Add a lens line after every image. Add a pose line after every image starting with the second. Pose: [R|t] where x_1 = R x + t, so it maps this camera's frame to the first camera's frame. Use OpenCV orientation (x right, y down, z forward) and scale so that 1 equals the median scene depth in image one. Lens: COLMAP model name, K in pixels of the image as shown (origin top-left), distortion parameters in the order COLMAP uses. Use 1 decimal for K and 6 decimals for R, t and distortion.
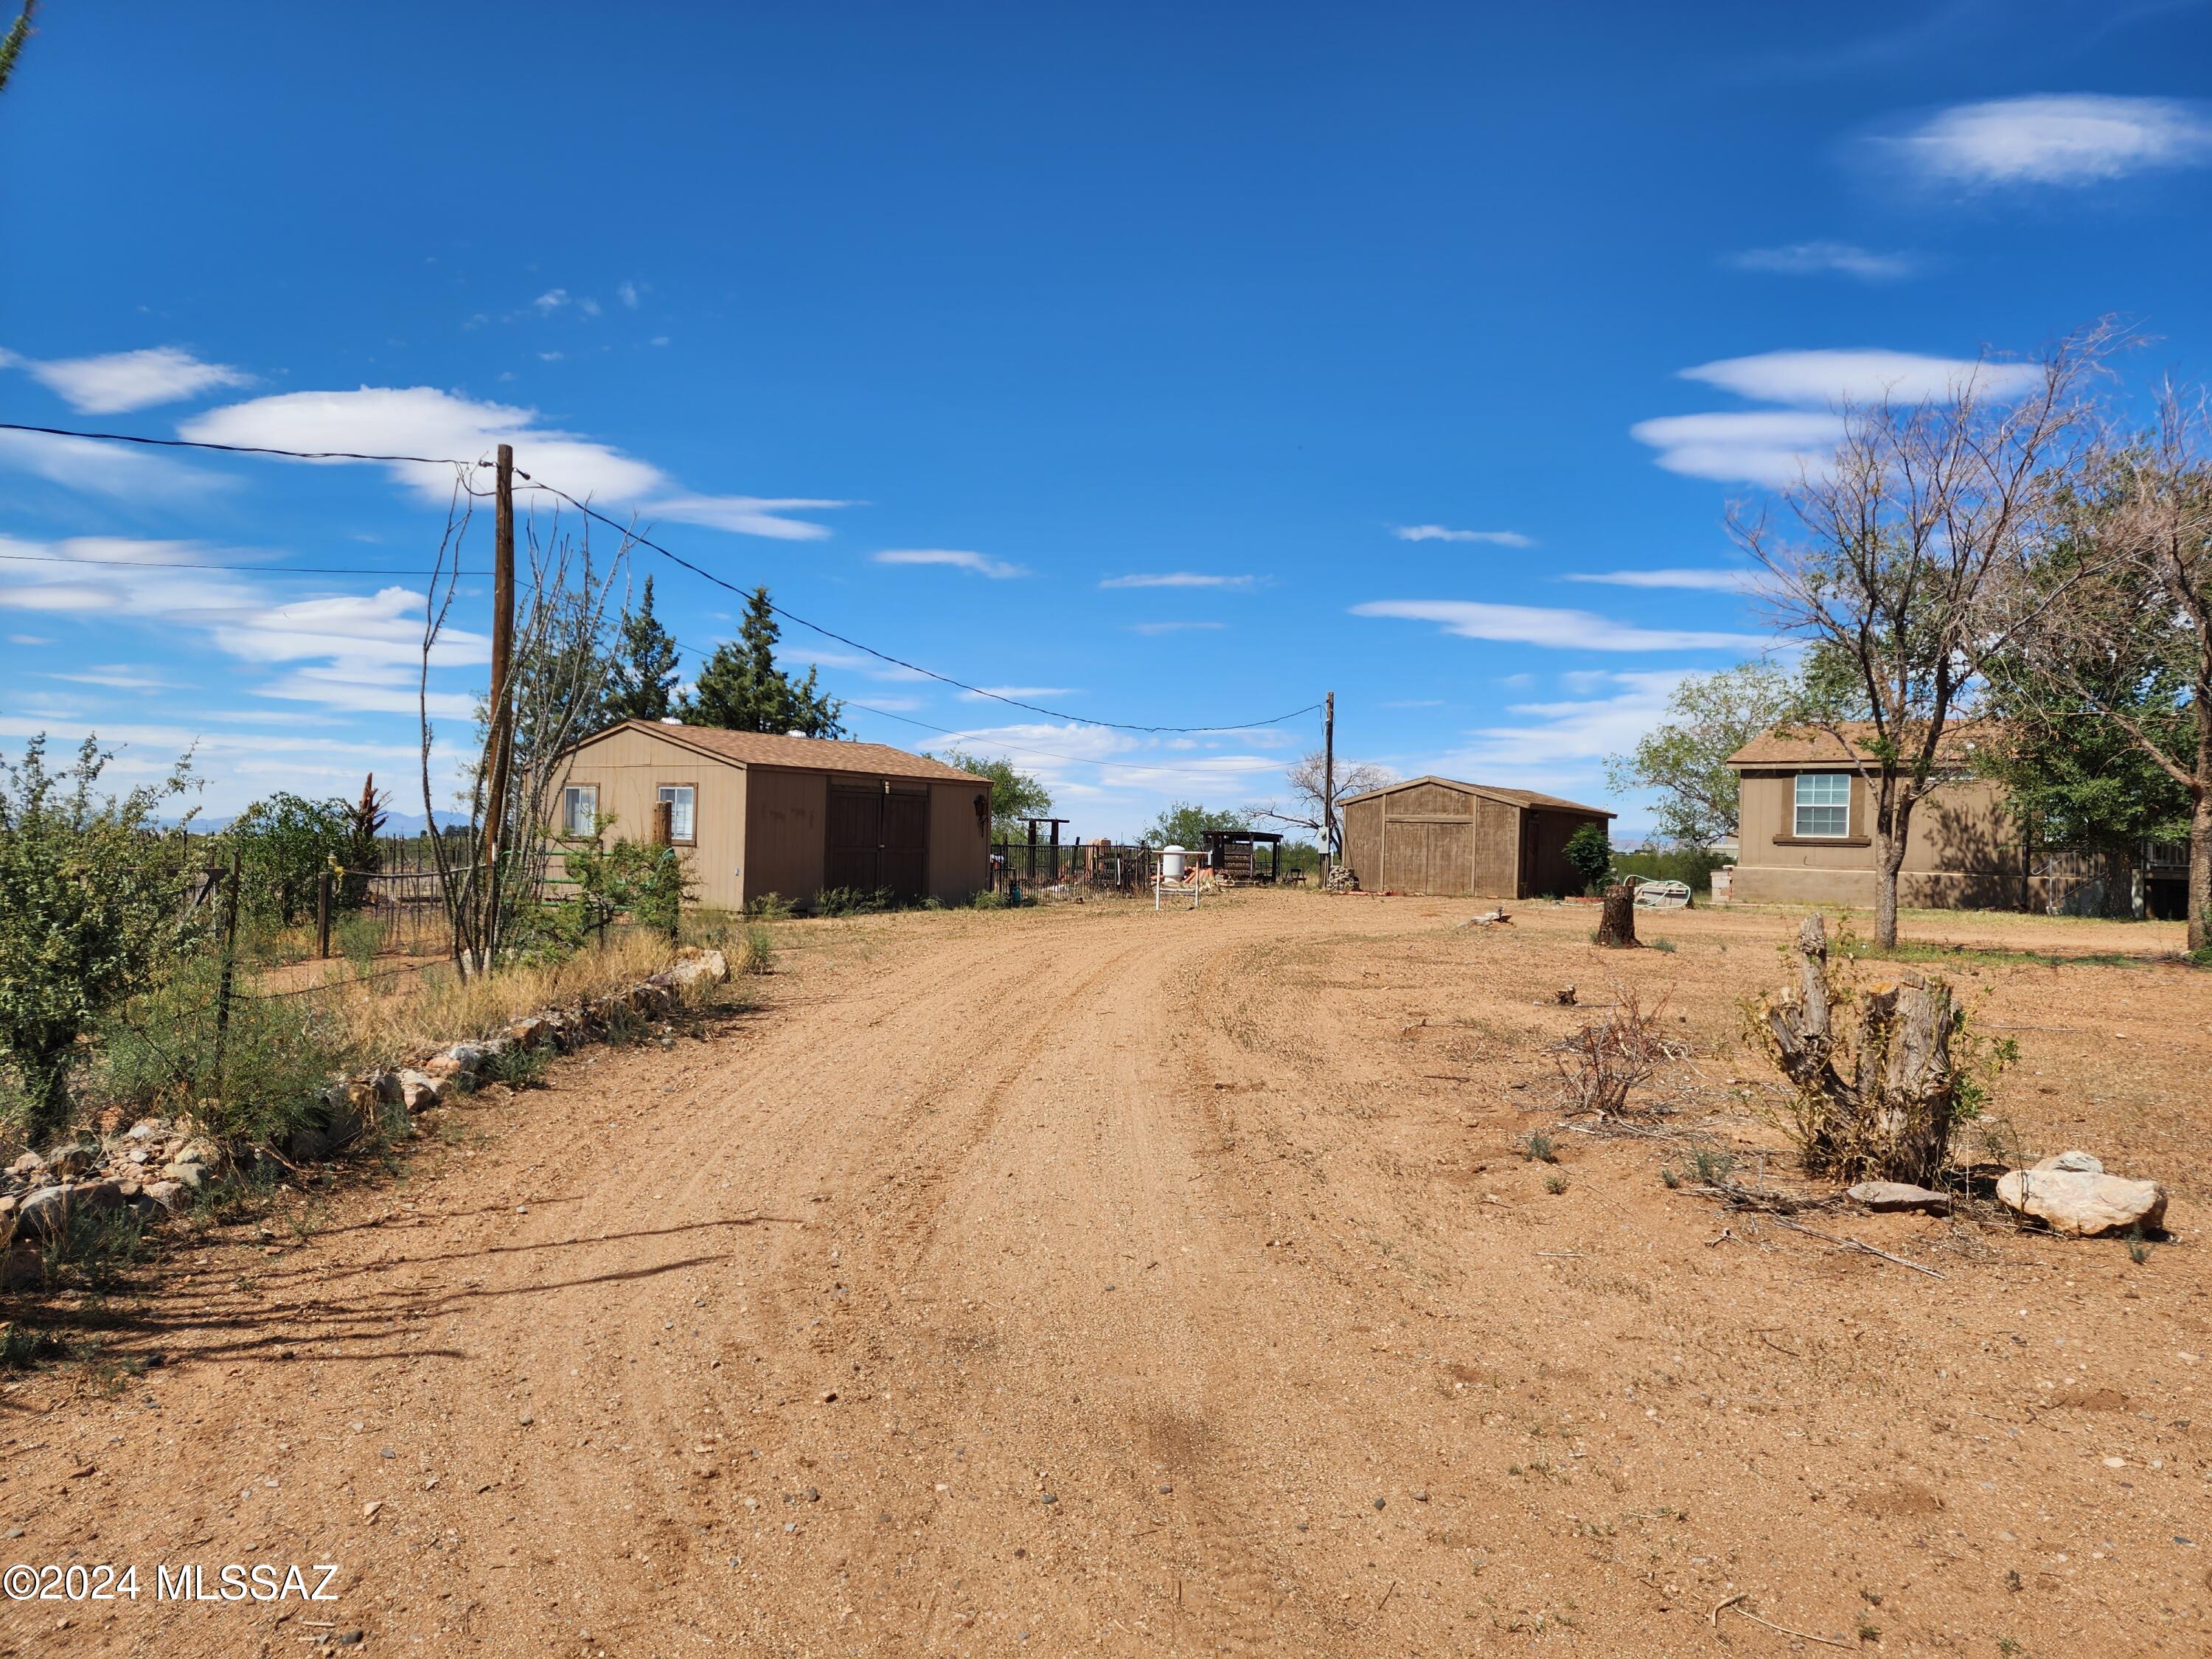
lens RADIAL K [[1482.1, 0, 1106.2], [0, 1482.1, 833.2], [0, 0, 1]] dist [0.002543, 0.000119]
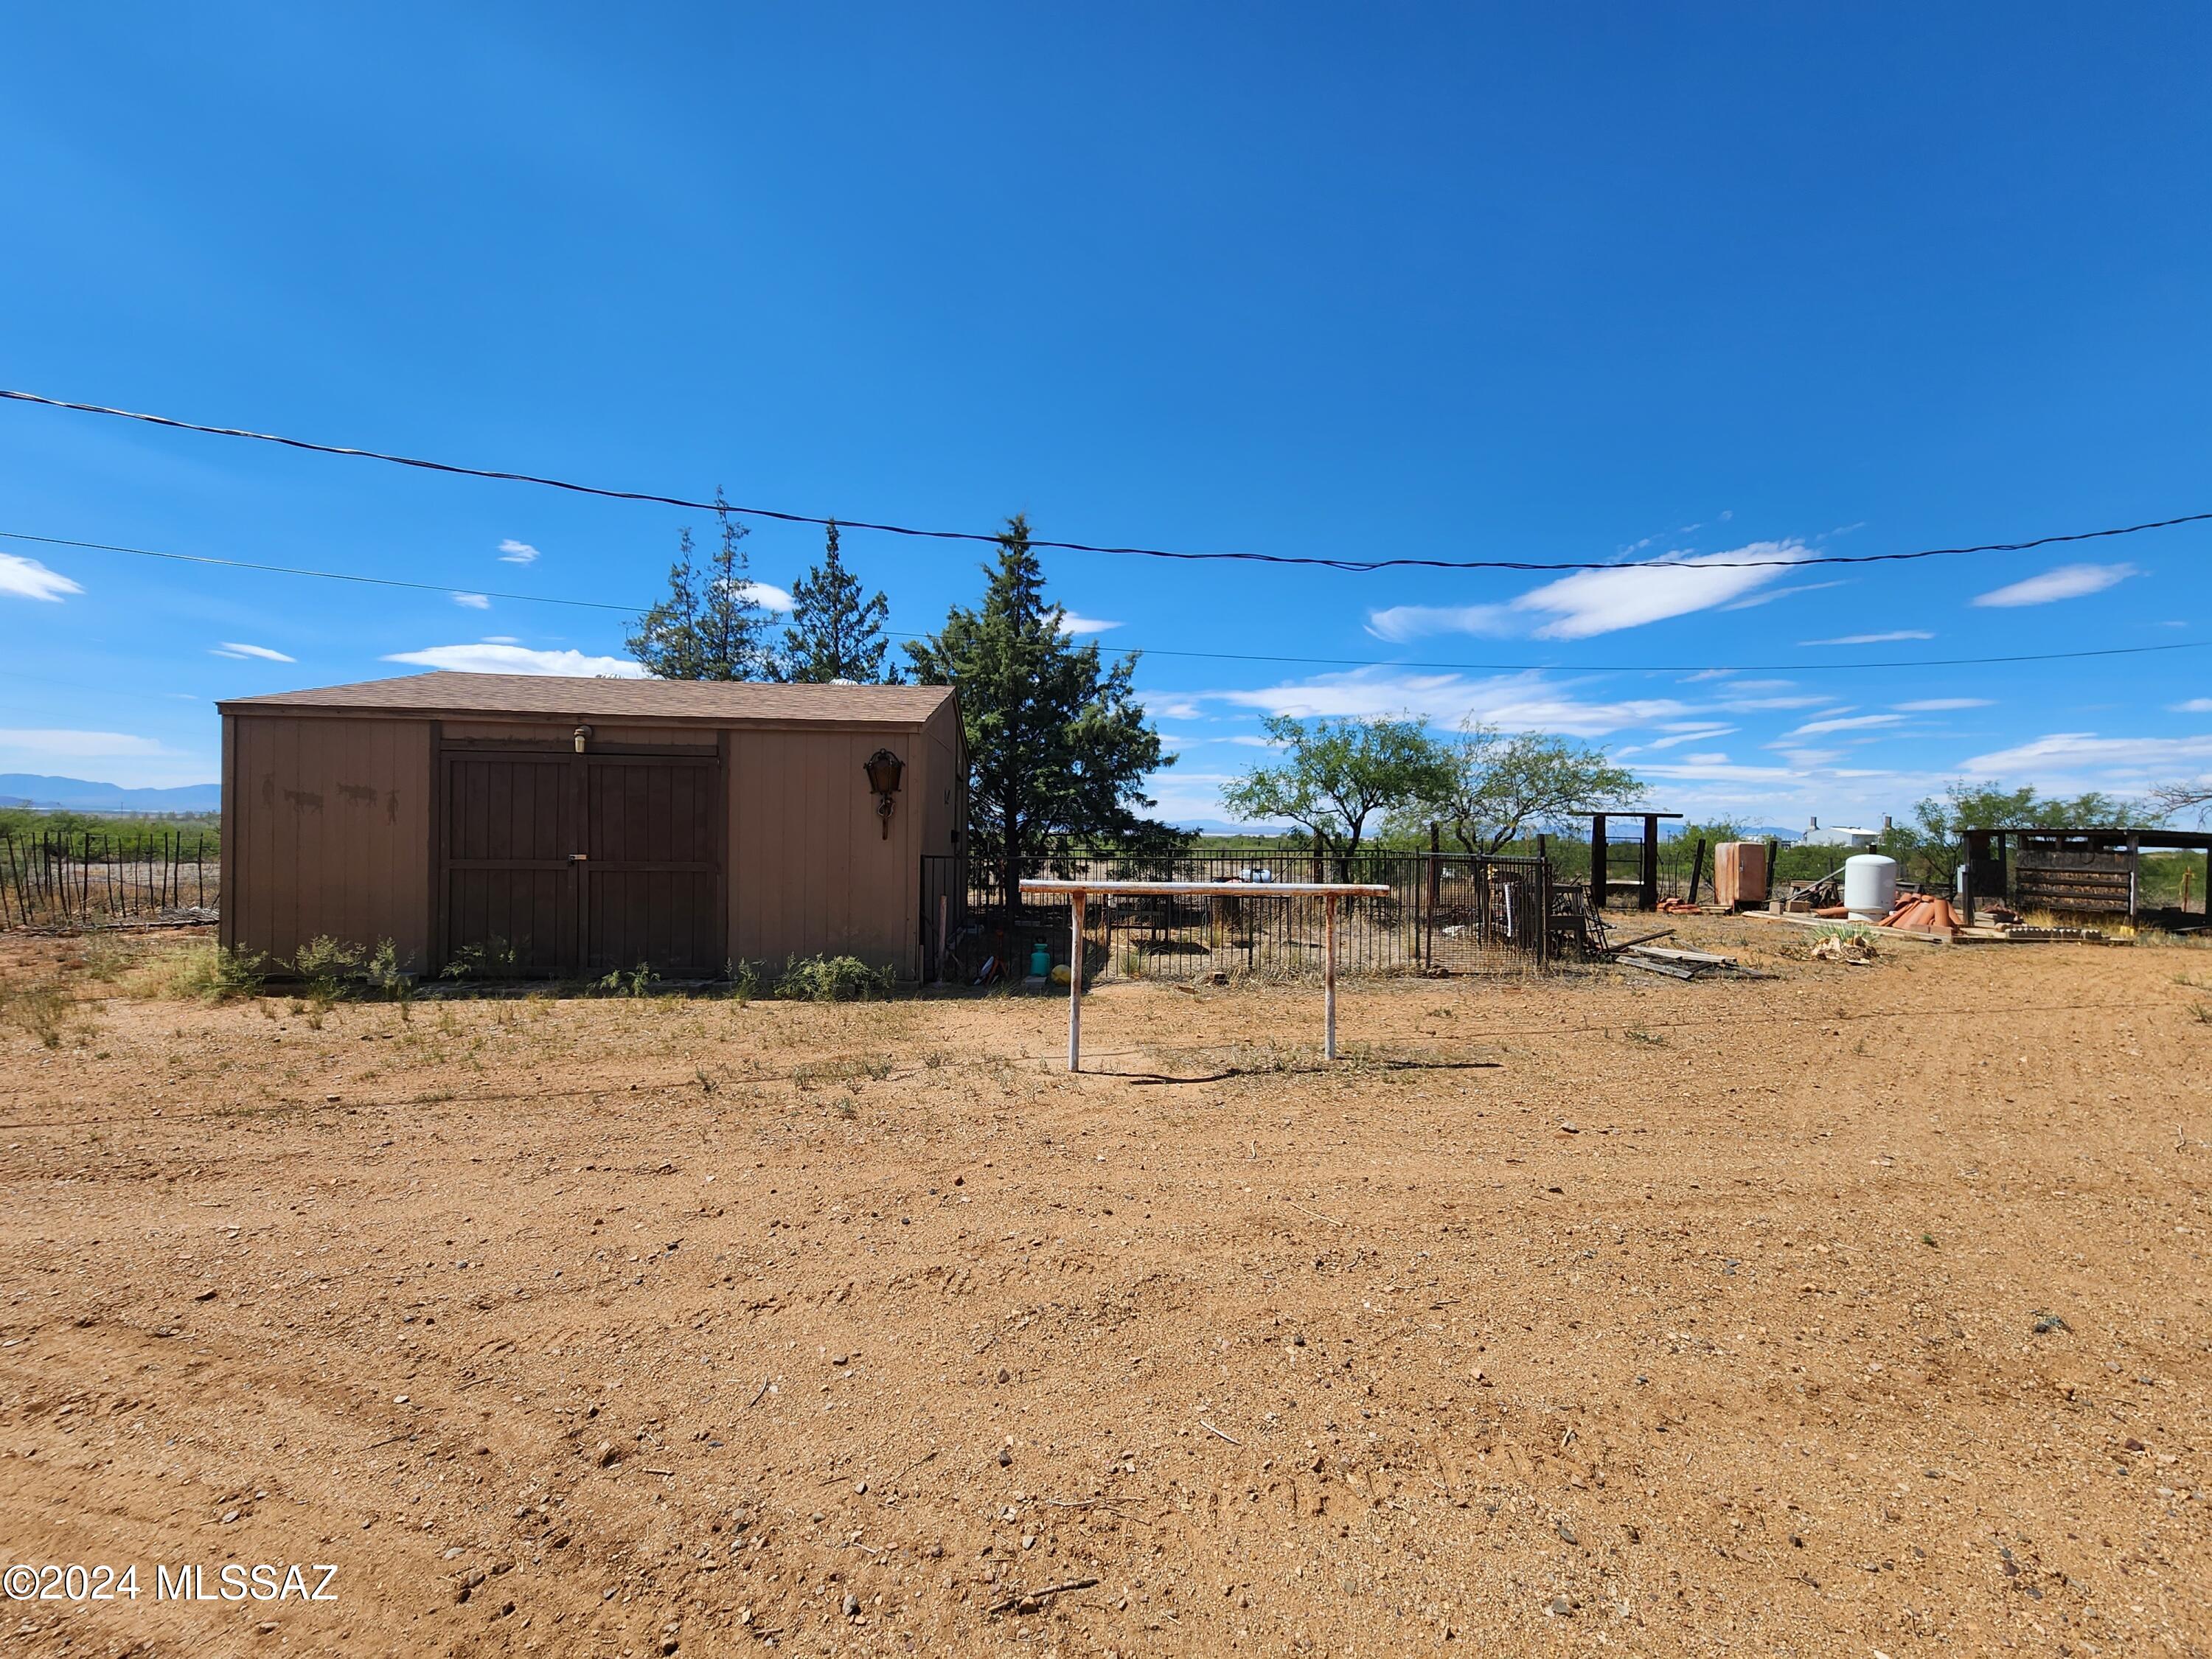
lens RADIAL K [[878.9, 0, 1100.1], [0, 878.9, 825.7], [0, 0, 1]] dist [0.004741, -0.003006]
pose [[0.642767, -0.007327, -0.766026, 0.148579], [0.001132, 0.999962, -0.008615, 0.000519], [0.766061, 0.004670, 0.642751, 0.736686]]
